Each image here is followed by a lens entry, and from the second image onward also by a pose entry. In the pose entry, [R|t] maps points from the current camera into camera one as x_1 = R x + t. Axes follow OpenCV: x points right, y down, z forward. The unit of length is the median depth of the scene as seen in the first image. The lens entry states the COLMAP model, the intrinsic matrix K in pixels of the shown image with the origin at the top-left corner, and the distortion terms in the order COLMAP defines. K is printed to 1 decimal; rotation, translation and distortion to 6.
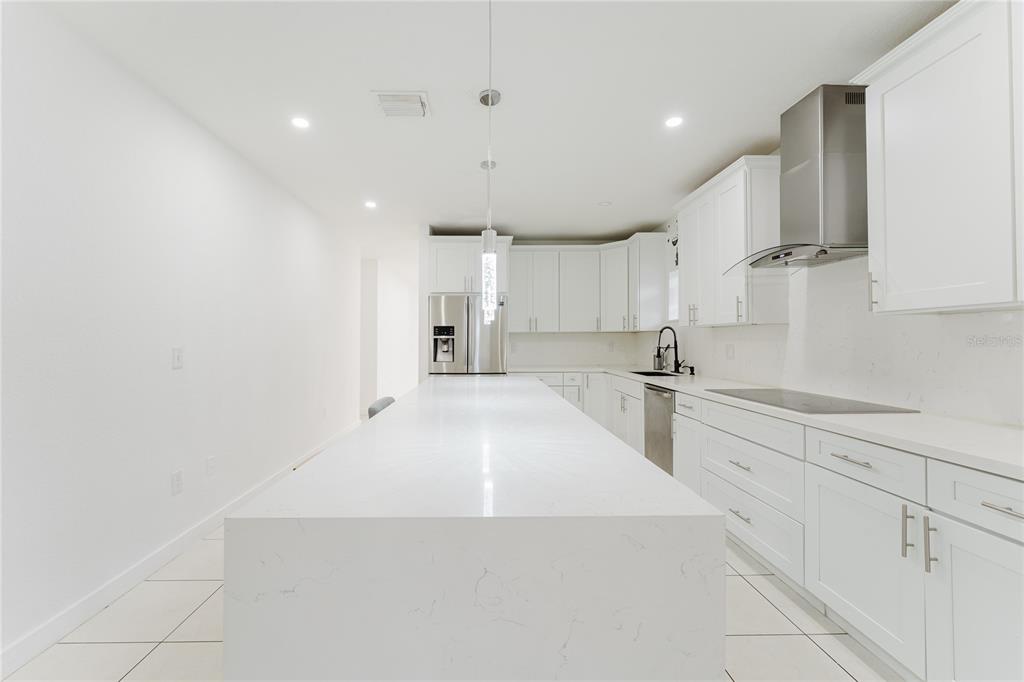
lens RADIAL K [[419.8, 0, 490.4], [0, 419.8, 337.2], [0, 0, 1]] dist [0.004654, -0.000996]
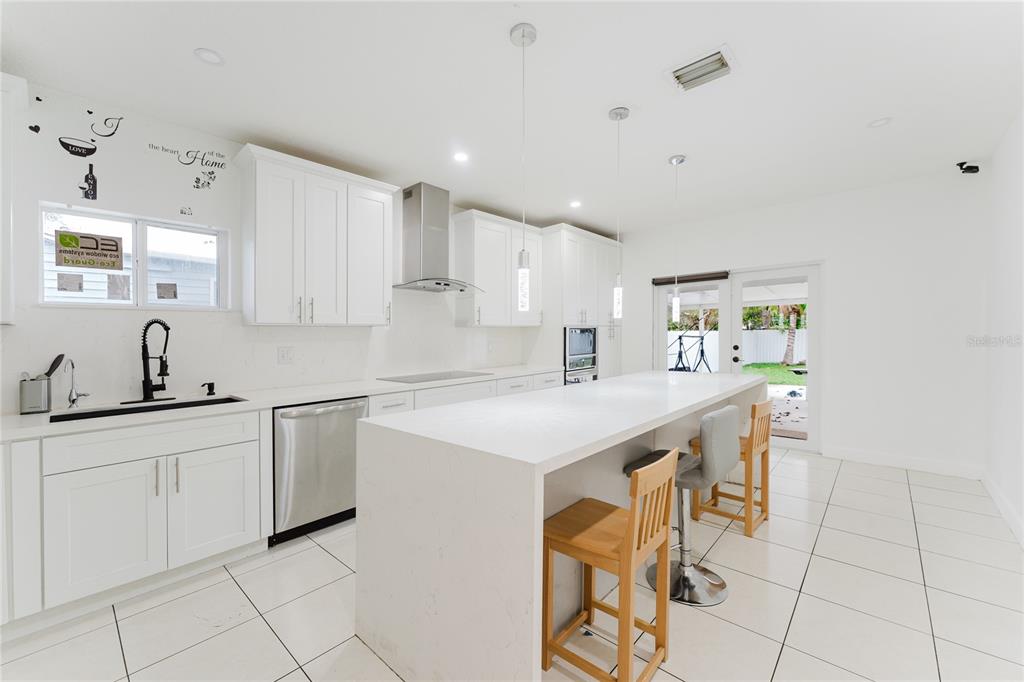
lens RADIAL K [[419.8, 0, 509.0], [0, 419.8, 342.3], [0, 0, 1]] dist [0.004654, -0.000996]
pose [[-0.739505, 0.003495, 0.673142, -0.271100], [0.012391, 0.999888, 0.008421, 0.005725], [-0.673037, 0.014568, -0.739465, 1.018290]]
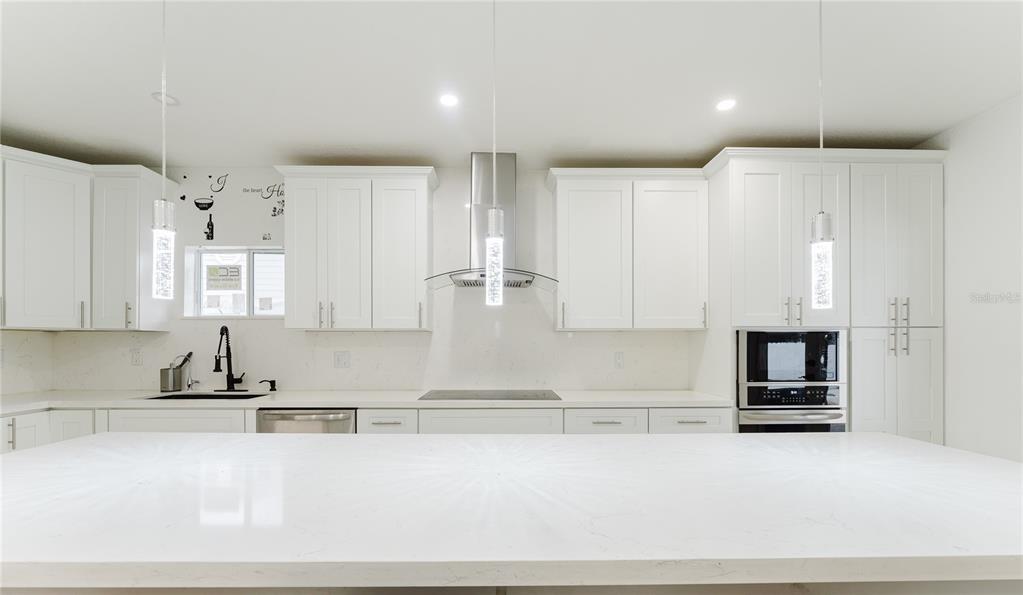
lens RADIAL K [[426.1, 0, 510.2], [0, 426.1, 347.0], [0, 0, 1]] dist [0.006162, -0.000101]
pose [[-0.008784, -0.004980, 0.999949, -0.269307], [-0.008412, 0.999953, 0.004906, 0.000861], [-0.999926, -0.008368, -0.008825, 0.494203]]
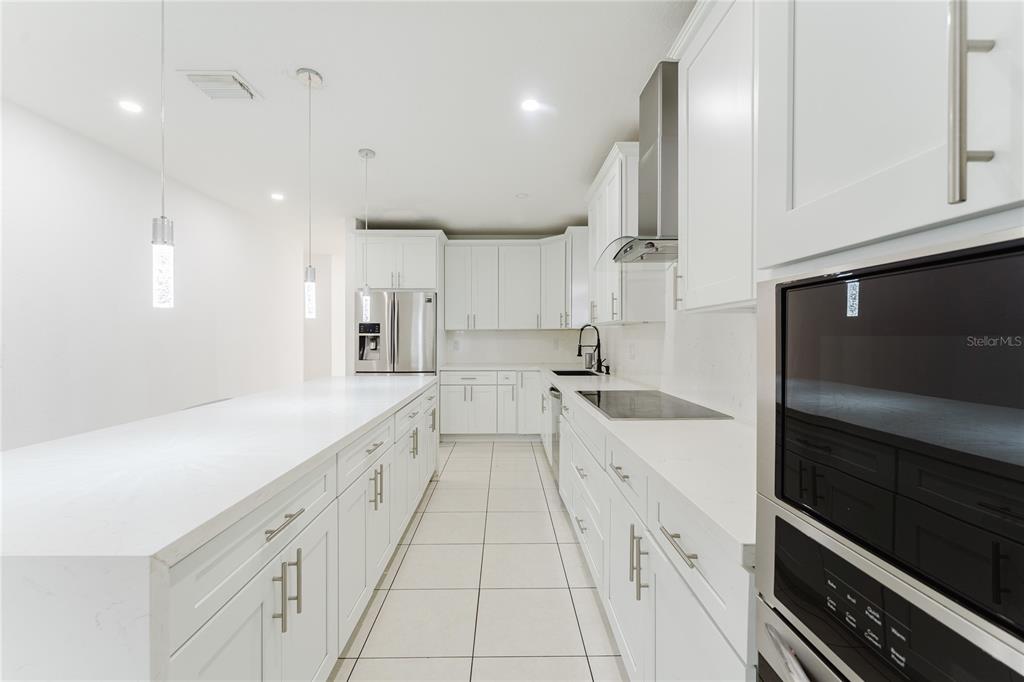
lens RADIAL K [[419.8, 0, 507.7], [0, 419.8, 342.8], [0, 0, 1]] dist [0.004654, -0.000996]
pose [[0.999972, 0.001725, -0.007255, 0.223511], [-0.001567, 0.999760, 0.021839, -0.003229], [0.007291, -0.021827, 0.999735, 0.031425]]
